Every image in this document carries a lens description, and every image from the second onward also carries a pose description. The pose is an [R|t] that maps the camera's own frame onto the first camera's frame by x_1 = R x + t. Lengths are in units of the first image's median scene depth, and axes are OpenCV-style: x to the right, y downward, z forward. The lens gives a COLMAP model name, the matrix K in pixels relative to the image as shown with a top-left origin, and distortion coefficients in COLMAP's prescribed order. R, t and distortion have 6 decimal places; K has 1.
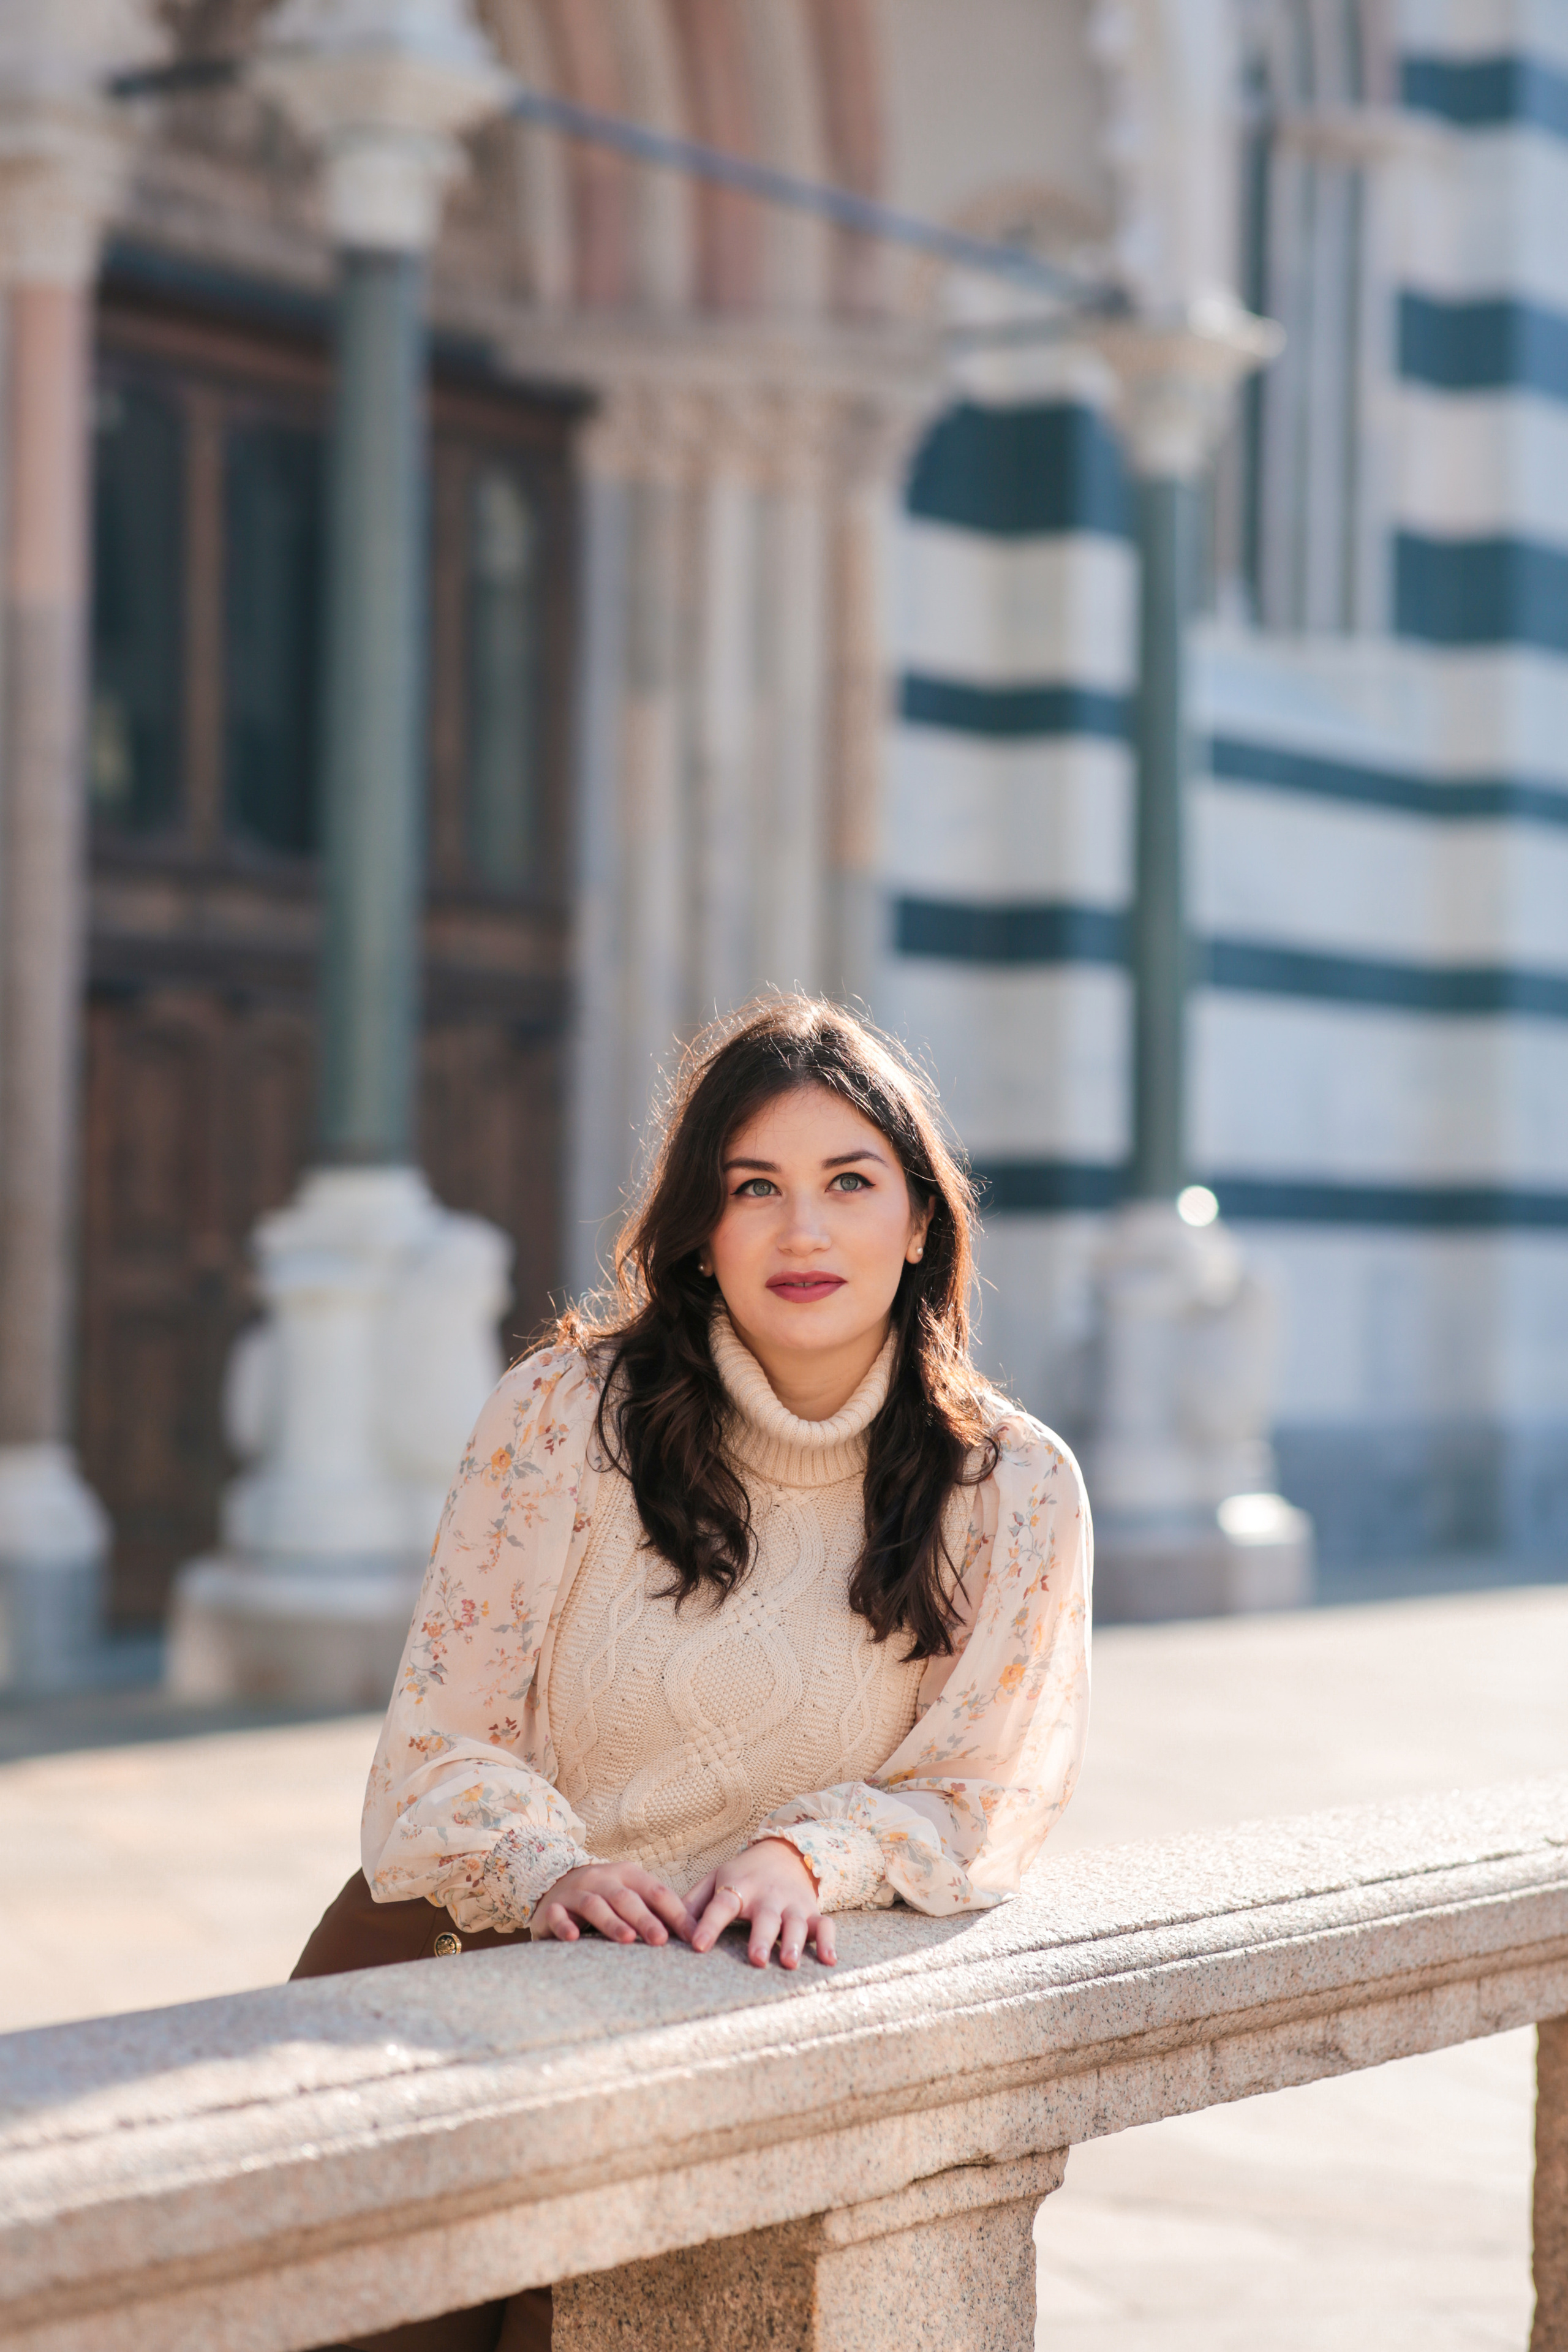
lens RADIAL K [[5771.4, 0, 784.0], [0, 5771.4, 1176.0], [0, 0, 1]] dist [0.106117, 1.128902]
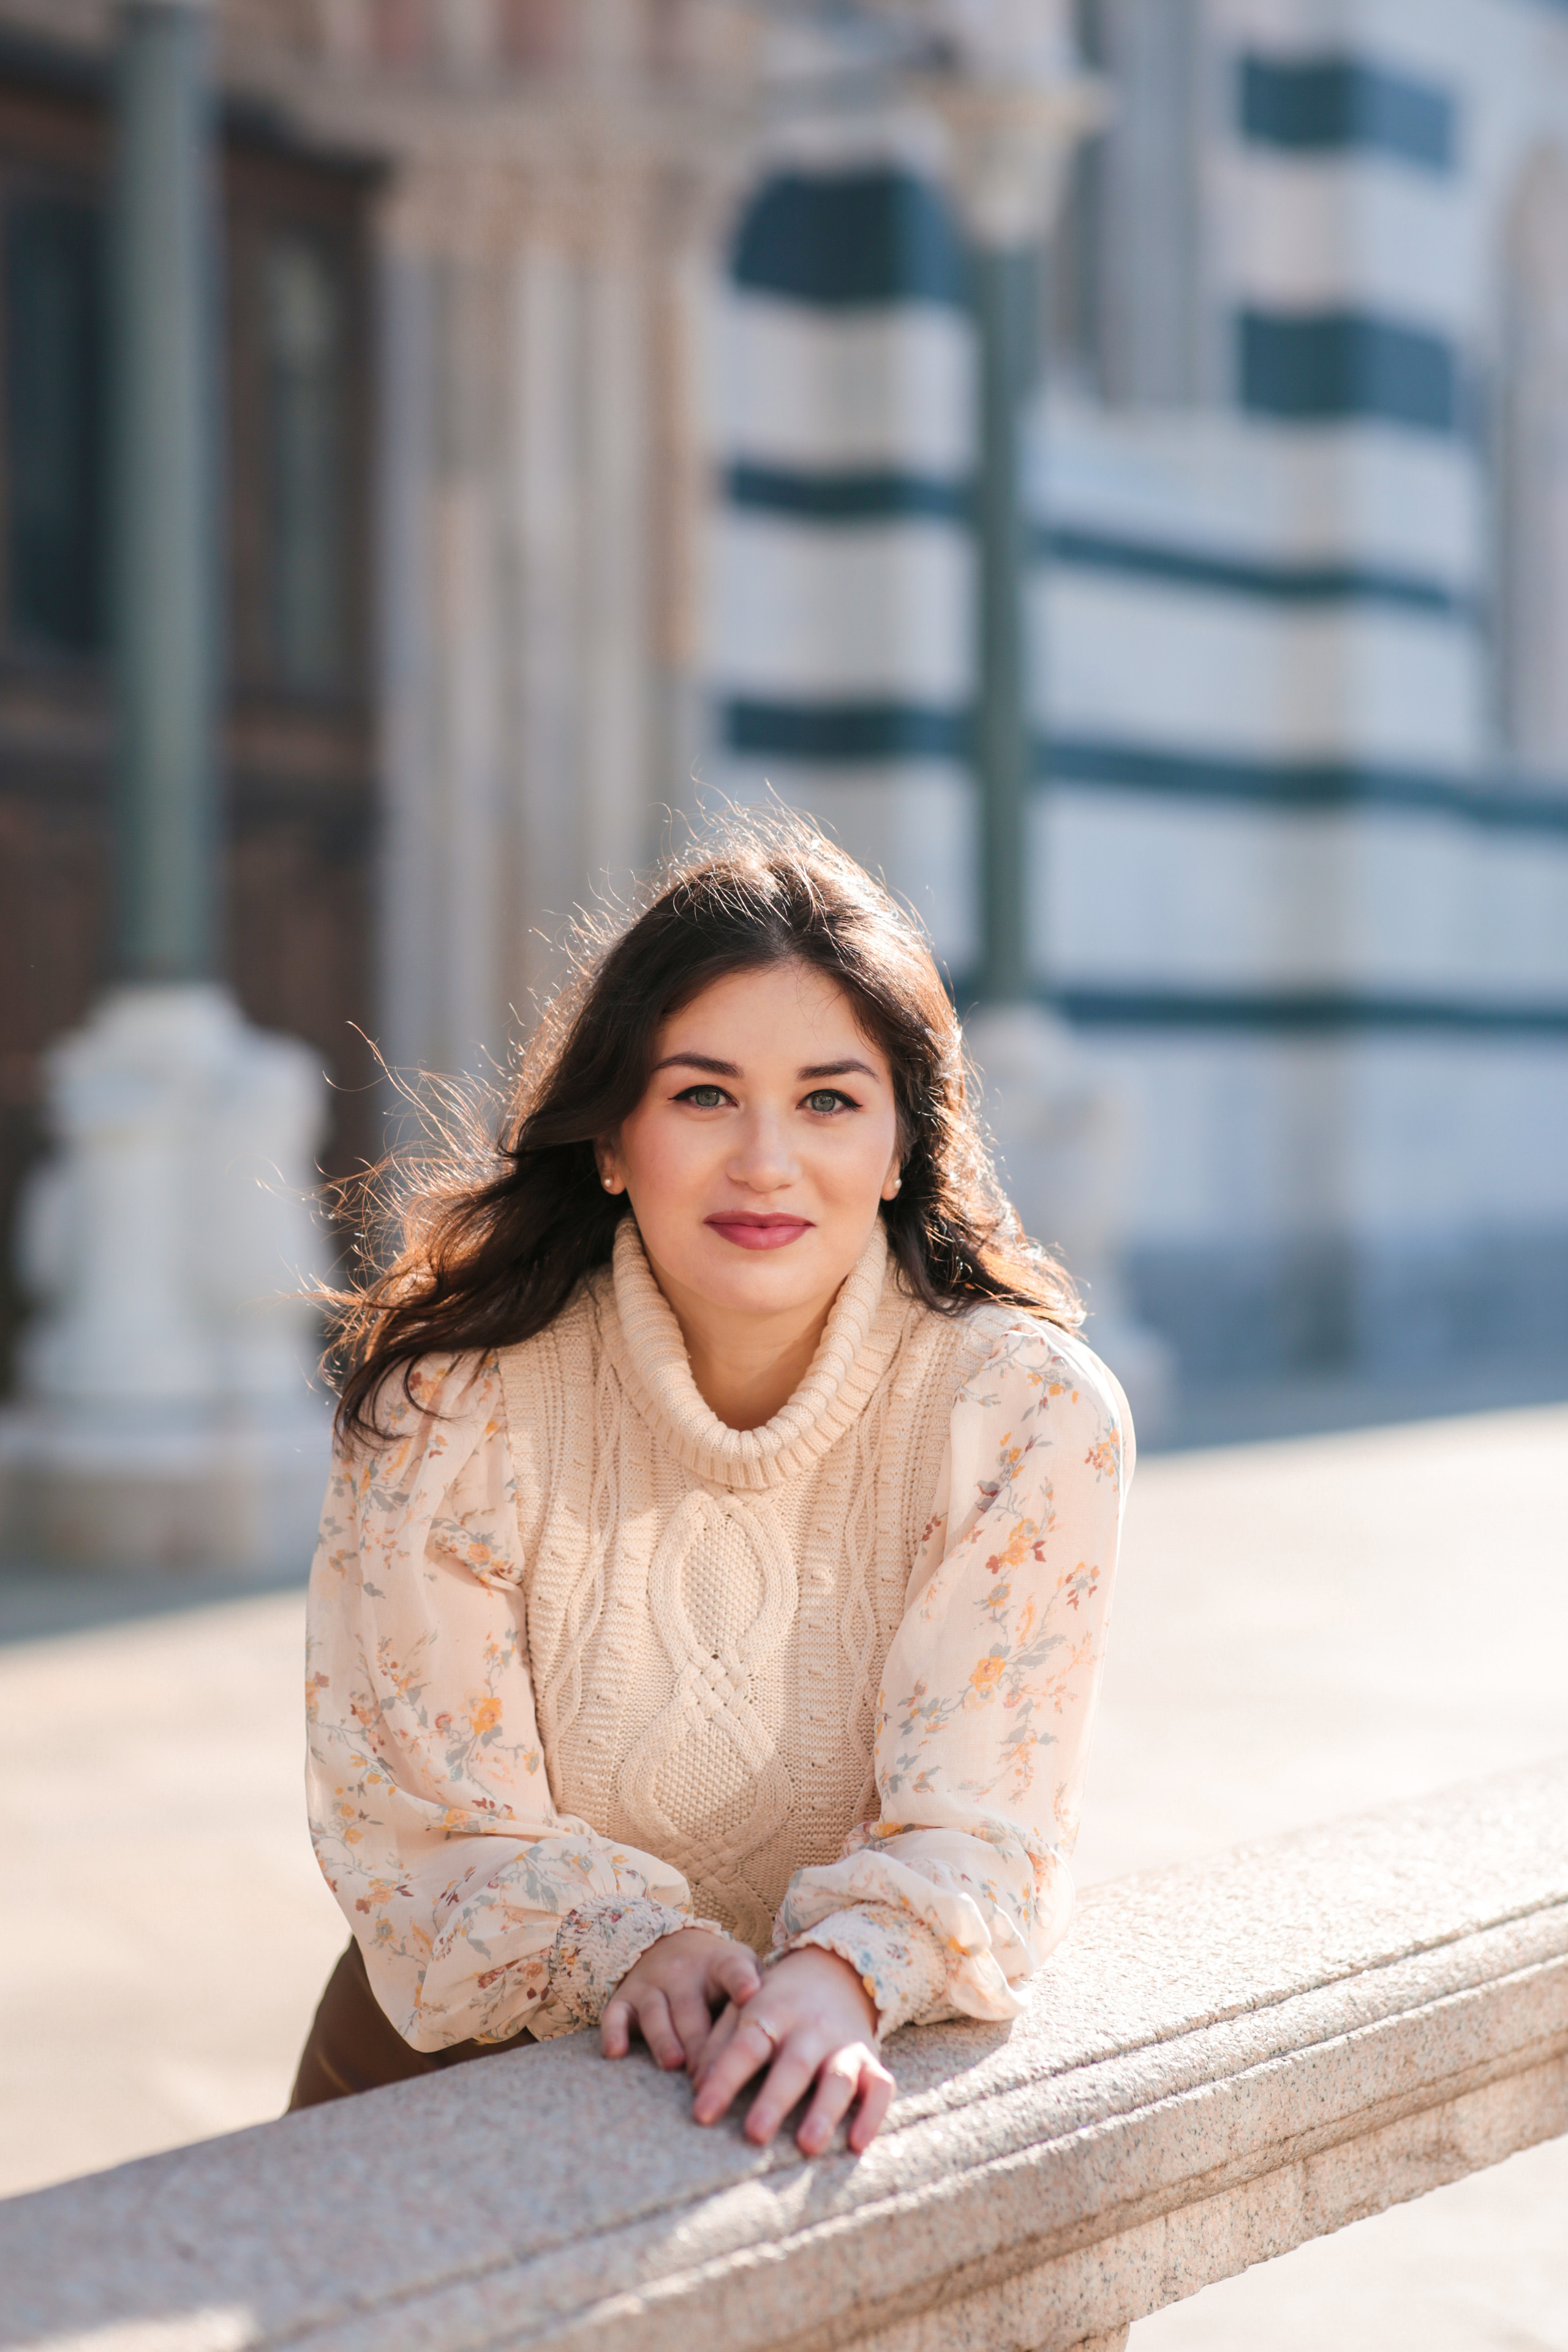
lens RADIAL K [[5771.4, 0, 784.0], [0, 5771.4, 1176.0], [0, 0, 1]] dist [0.106117, 1.128902]
pose [[0.999304, -0.017294, 0.033058, -0.015953], [0.016198, 0.999319, 0.033154, -0.003844], [-0.033609, -0.032595, 0.998903, 0.249853]]
